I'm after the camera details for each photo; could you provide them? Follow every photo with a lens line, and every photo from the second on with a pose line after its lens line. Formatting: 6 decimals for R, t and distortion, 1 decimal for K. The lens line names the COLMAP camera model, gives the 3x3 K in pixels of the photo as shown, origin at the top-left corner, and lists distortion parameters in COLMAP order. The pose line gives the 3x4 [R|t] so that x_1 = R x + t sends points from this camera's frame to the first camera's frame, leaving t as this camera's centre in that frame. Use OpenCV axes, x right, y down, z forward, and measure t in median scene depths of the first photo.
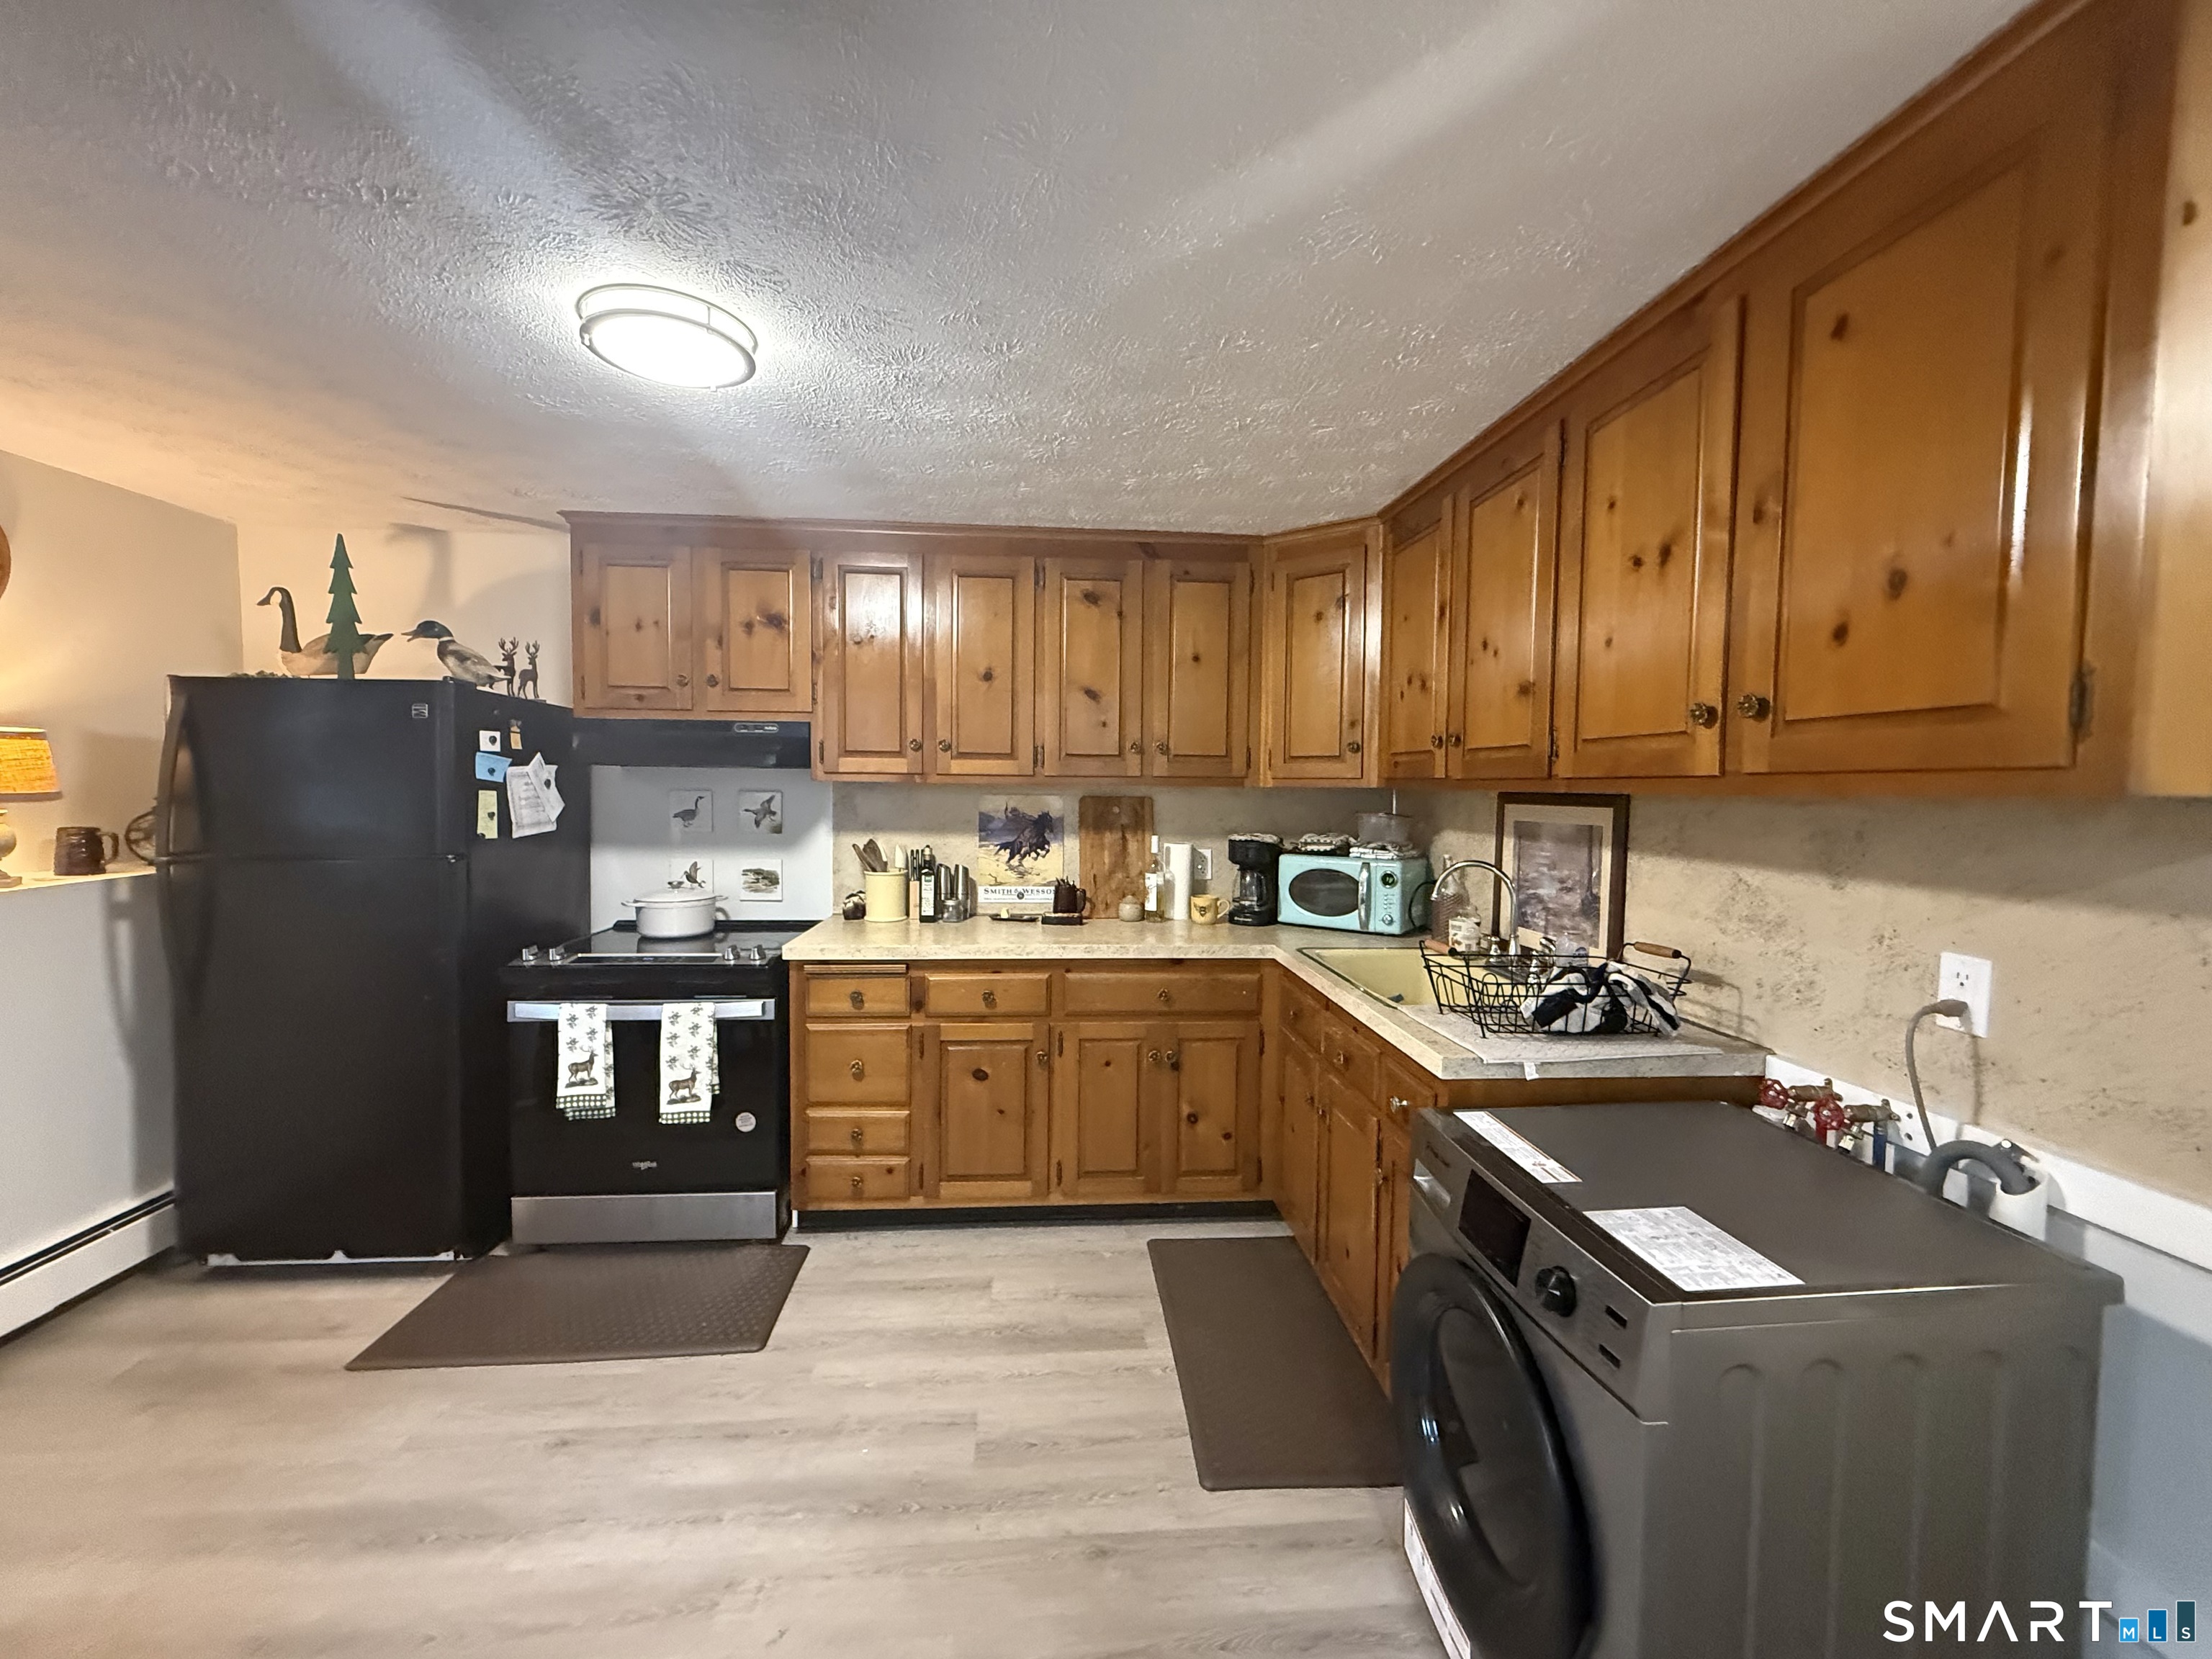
lens RADIAL K [[876.9, 0, 1106.0], [0, 876.9, 829.5], [0, 0, 1]] dist [-0.000105, -0.000085]
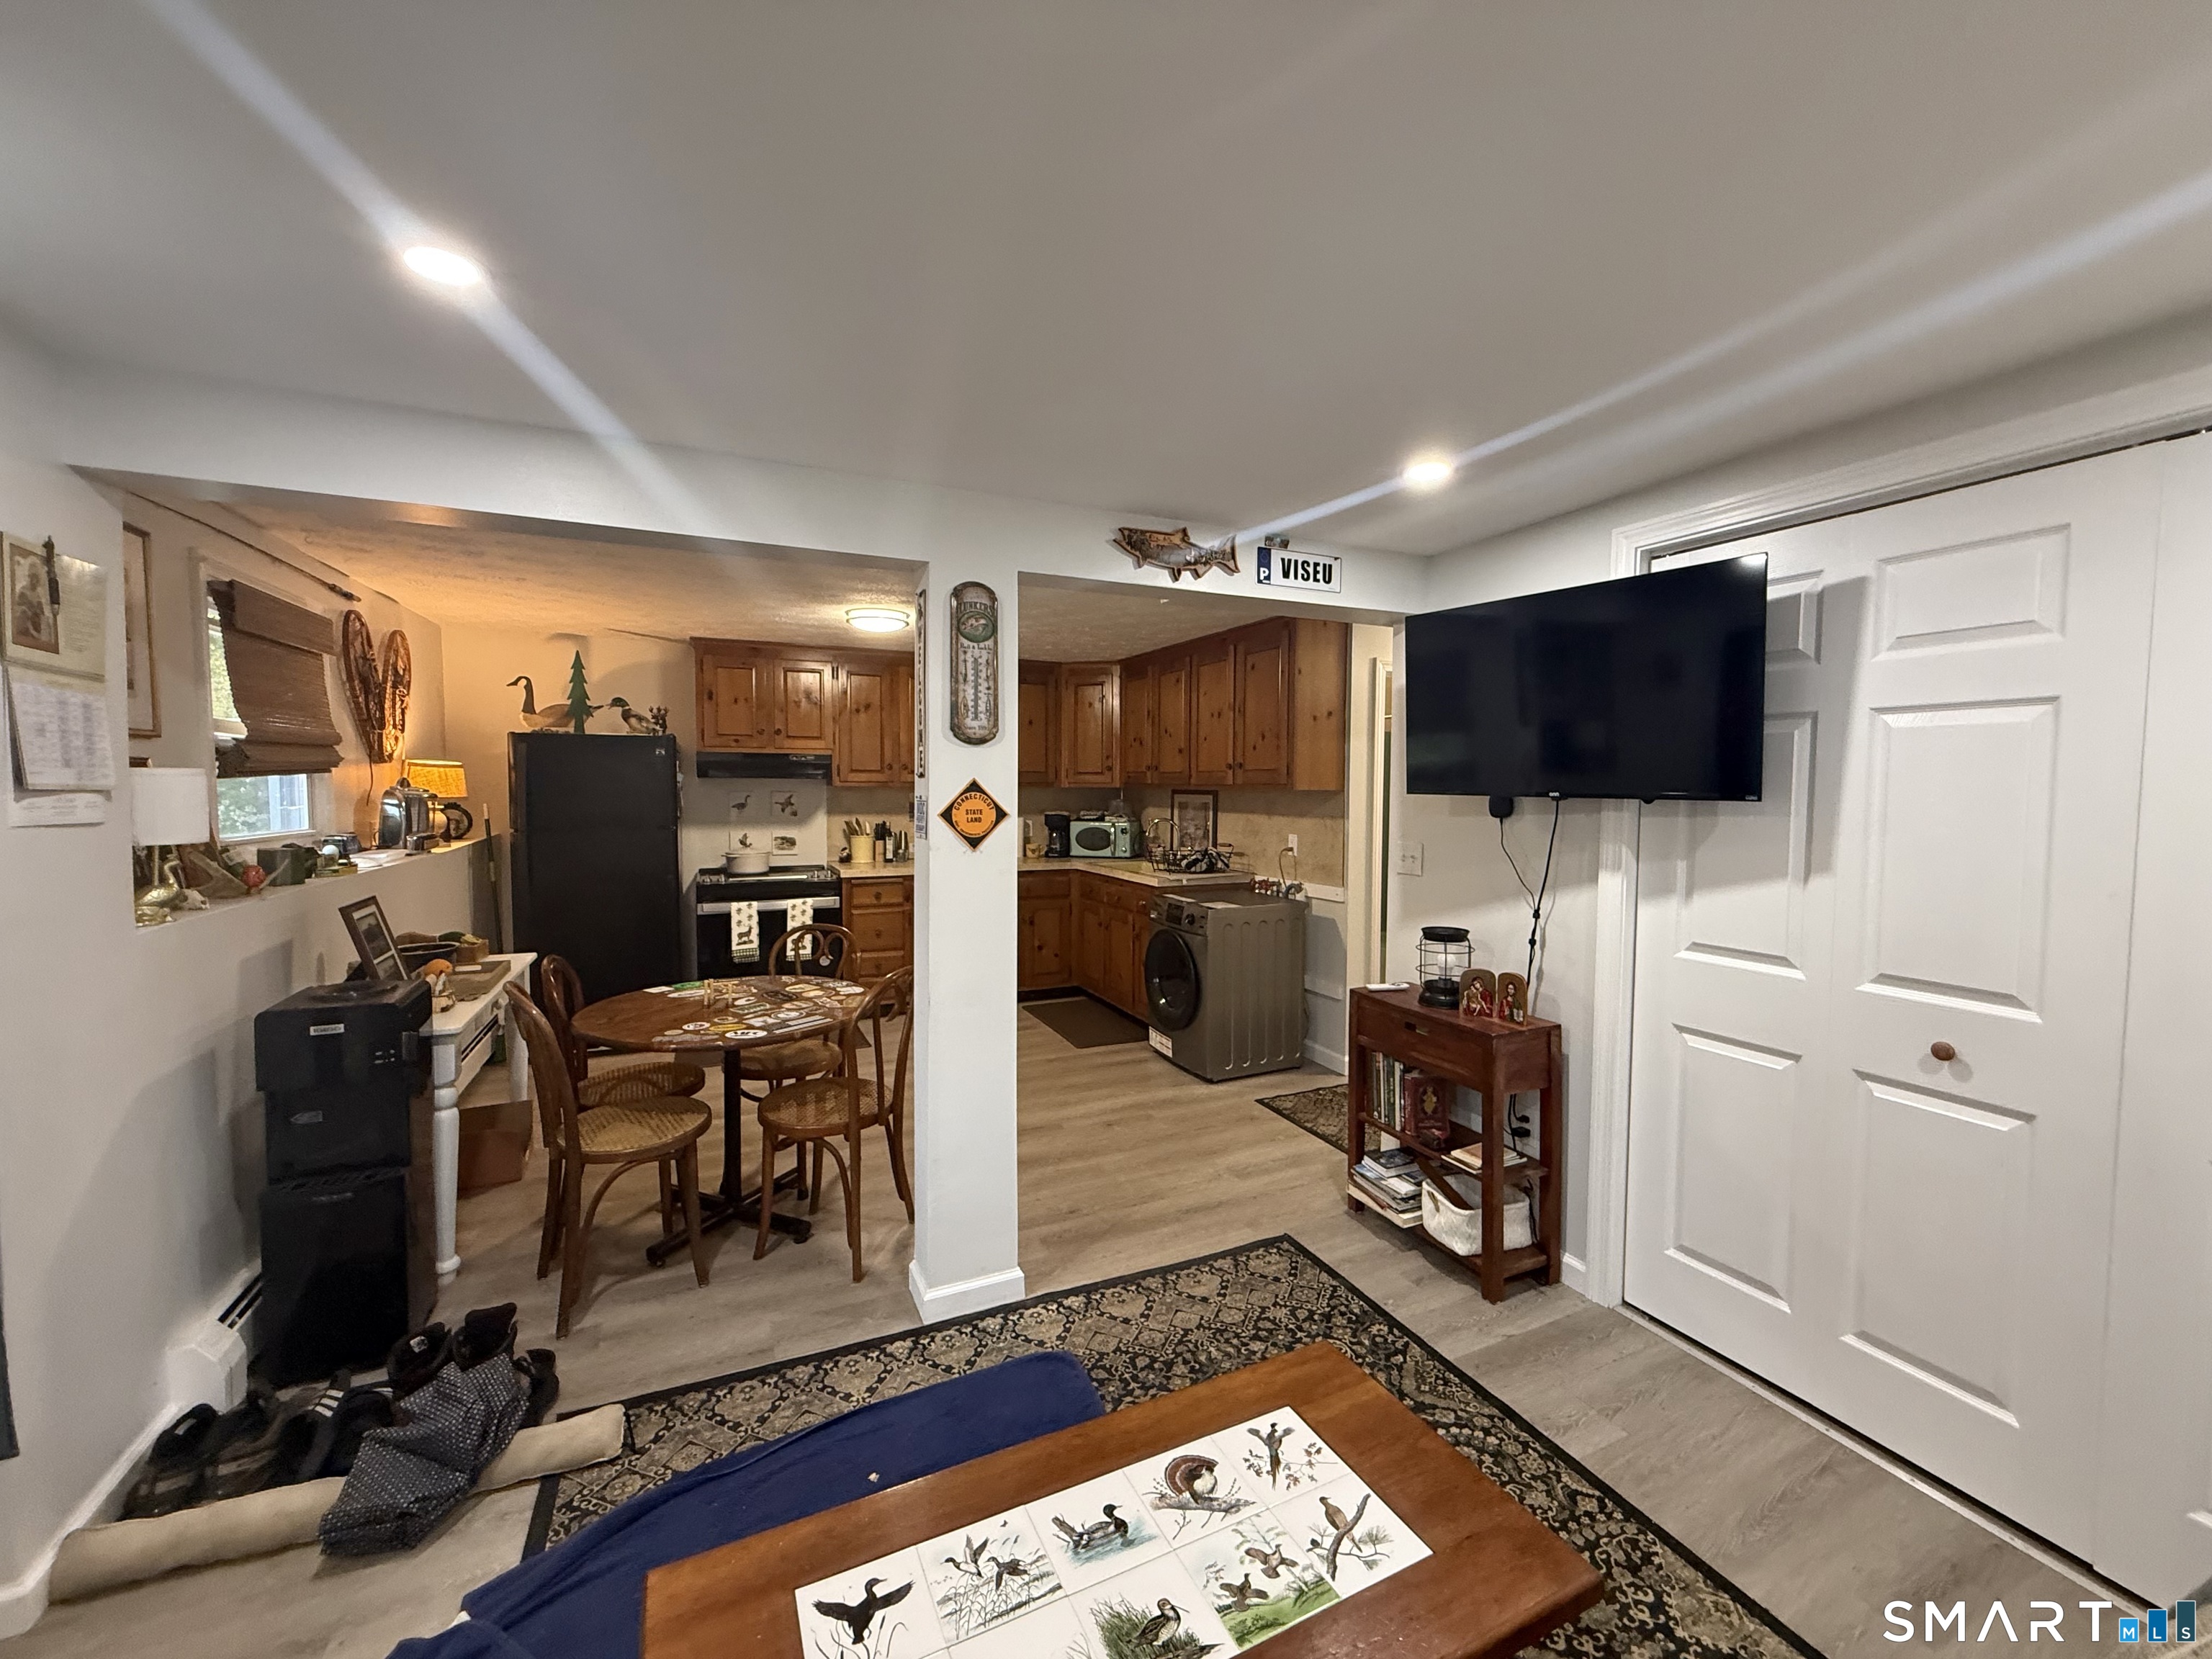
lens RADIAL K [[876.9, 0, 1106.0], [0, 876.9, 829.5], [0, 0, 1]] dist [-0.000105, -0.000085]
pose [[0.938262, -0.024115, 0.345085, -0.476629], [0.022674, 0.999709, 0.008212, 0.037319], [-0.345182, 0.000119, 0.938536, -1.027109]]
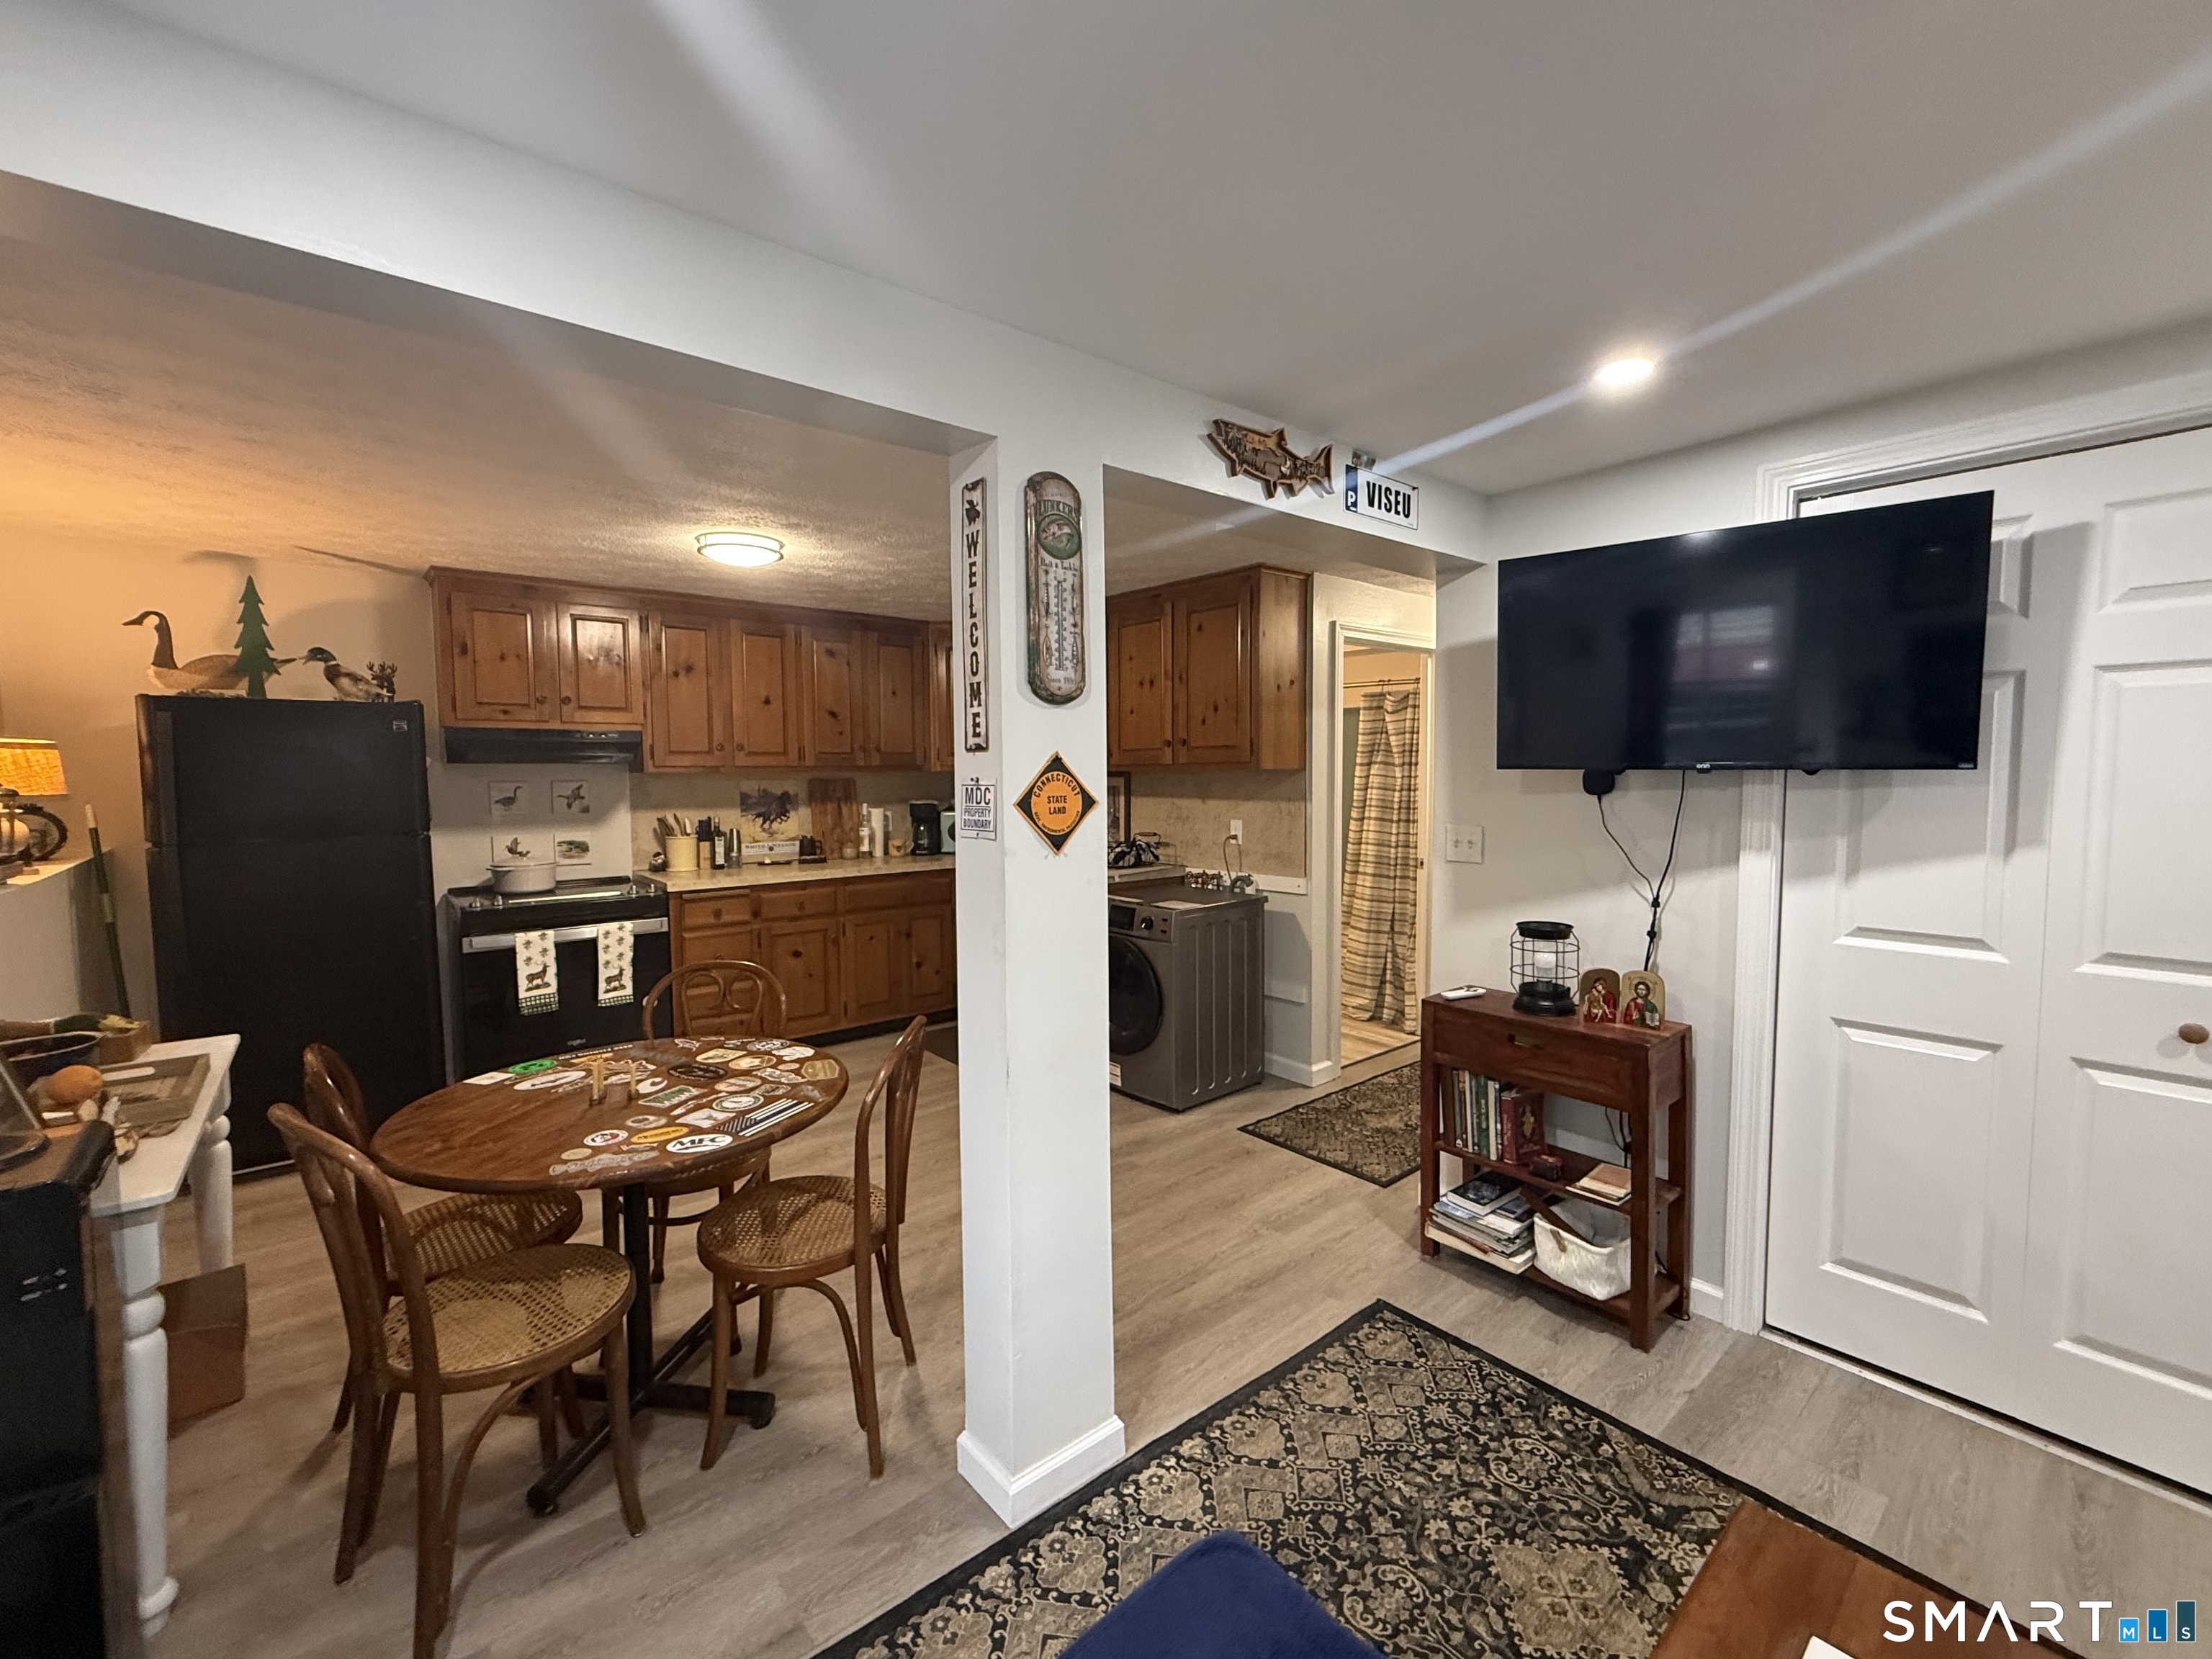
lens RADIAL K [[922.1, 0, 1106.0], [0, 922.1, 829.5], [0, 0, 1]] dist [0.001266, -0.000512]
pose [[0.813489, -0.053995, 0.579069, -0.653352], [0.044665, 0.998541, 0.030362, 0.026877], [-0.579863, 0.001165, 0.814713, -0.706316]]
